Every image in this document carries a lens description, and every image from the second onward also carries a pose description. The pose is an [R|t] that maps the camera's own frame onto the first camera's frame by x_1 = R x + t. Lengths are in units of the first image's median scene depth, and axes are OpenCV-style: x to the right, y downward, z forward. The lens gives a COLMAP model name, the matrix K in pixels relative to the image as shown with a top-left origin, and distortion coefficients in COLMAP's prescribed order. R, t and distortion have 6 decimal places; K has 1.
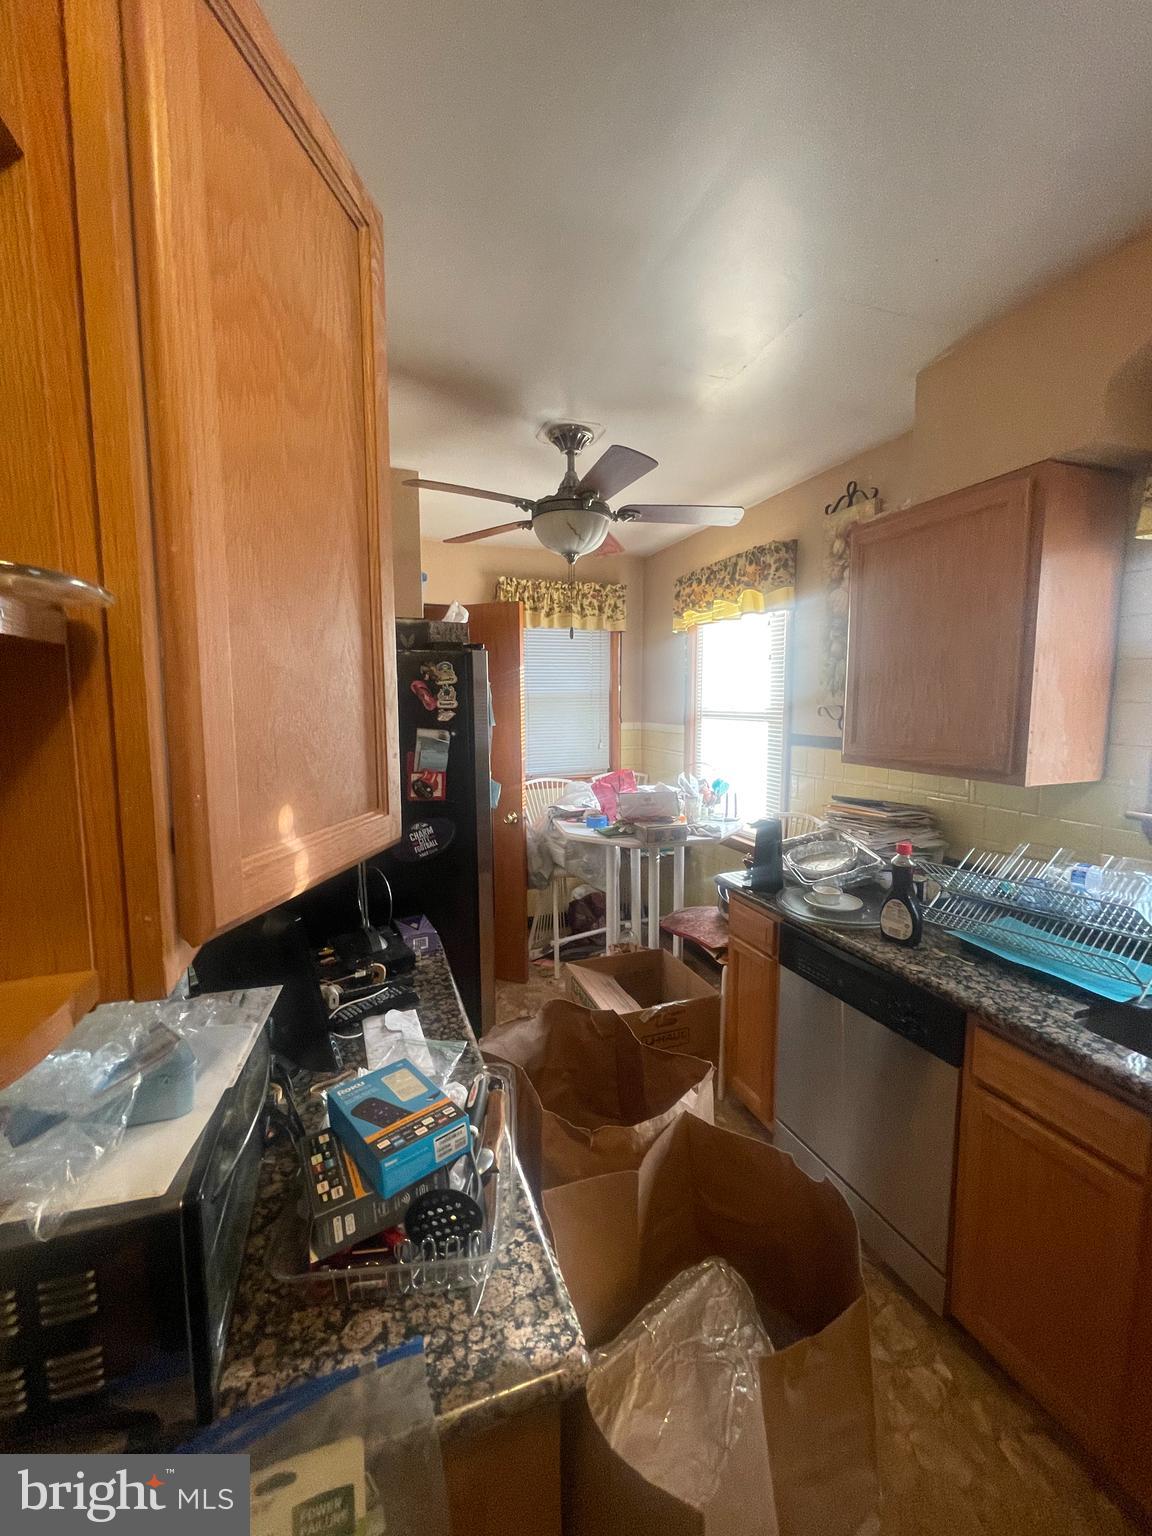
lens RADIAL K [[621.0, 0, 572.6], [0, 621.0, 767.0], [0, 0, 1]] dist [-0.008557, 0.002878]
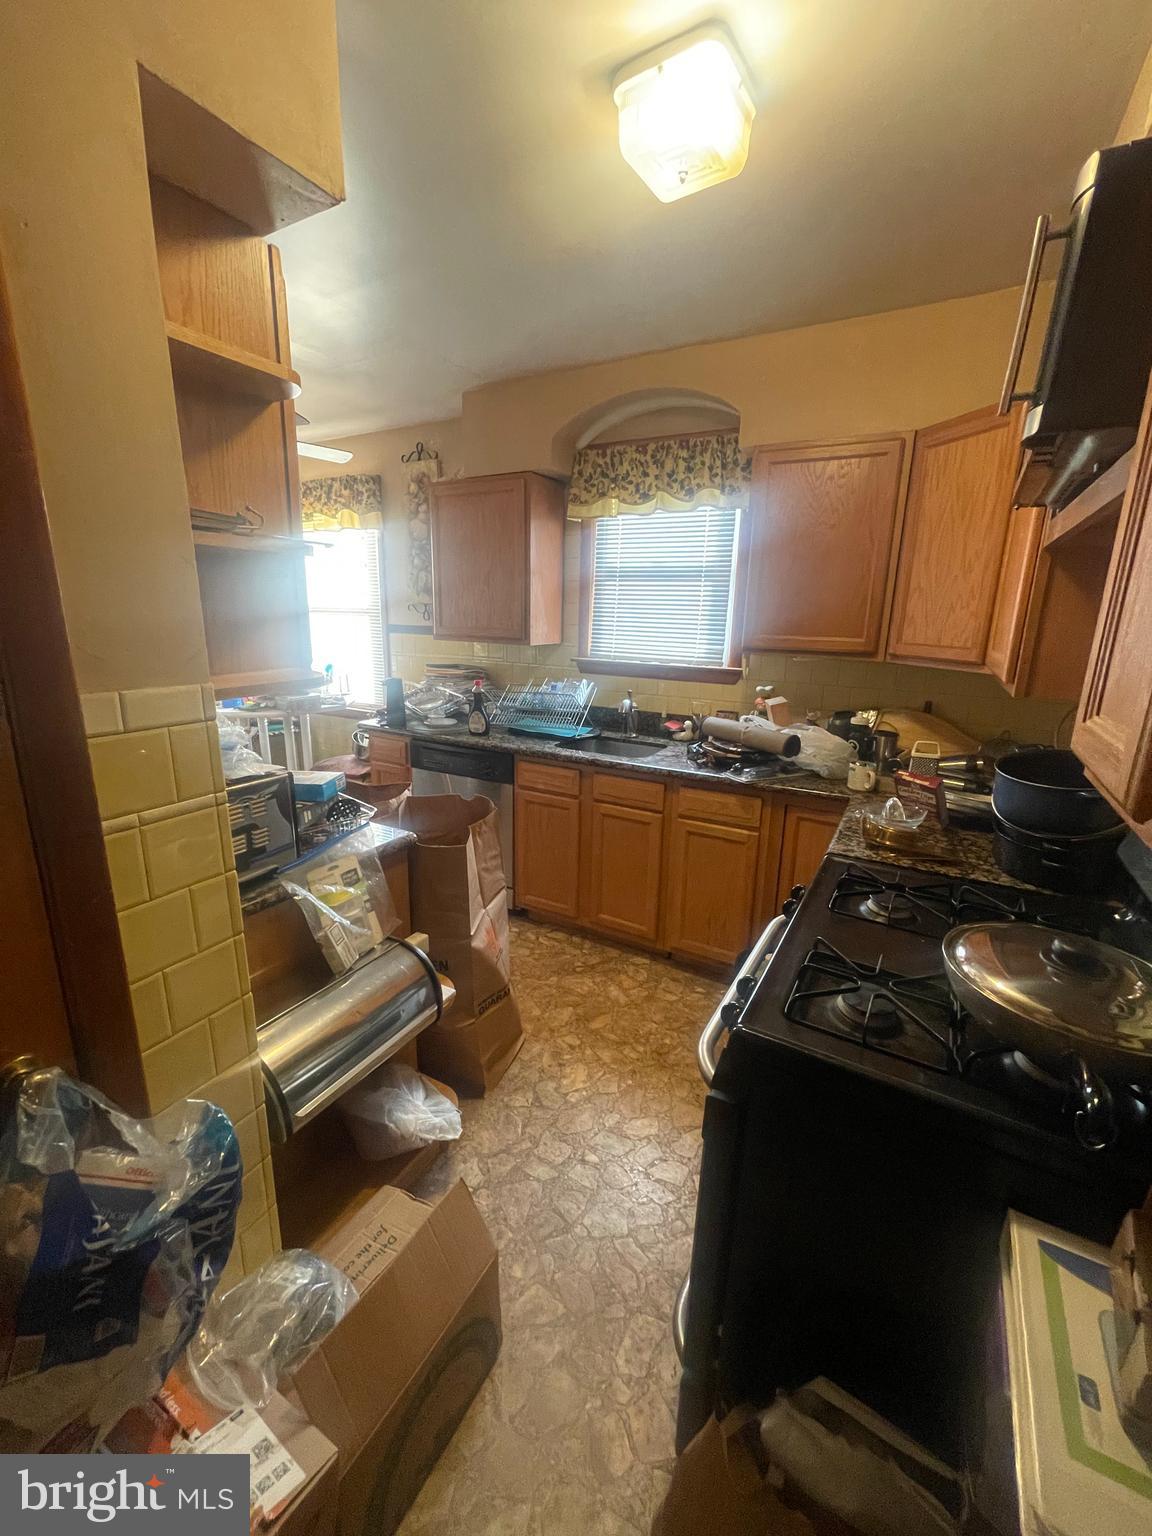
lens RADIAL K [[621.0, 0, 572.6], [0, 621.0, 767.0], [0, 0, 1]] dist [-0.008557, 0.002878]
pose [[0.760801, -0.138873, 0.633953, -0.342325], [0.046107, 0.985935, 0.160646, 0.075505], [-0.647346, -0.092990, 0.756503, -0.446904]]
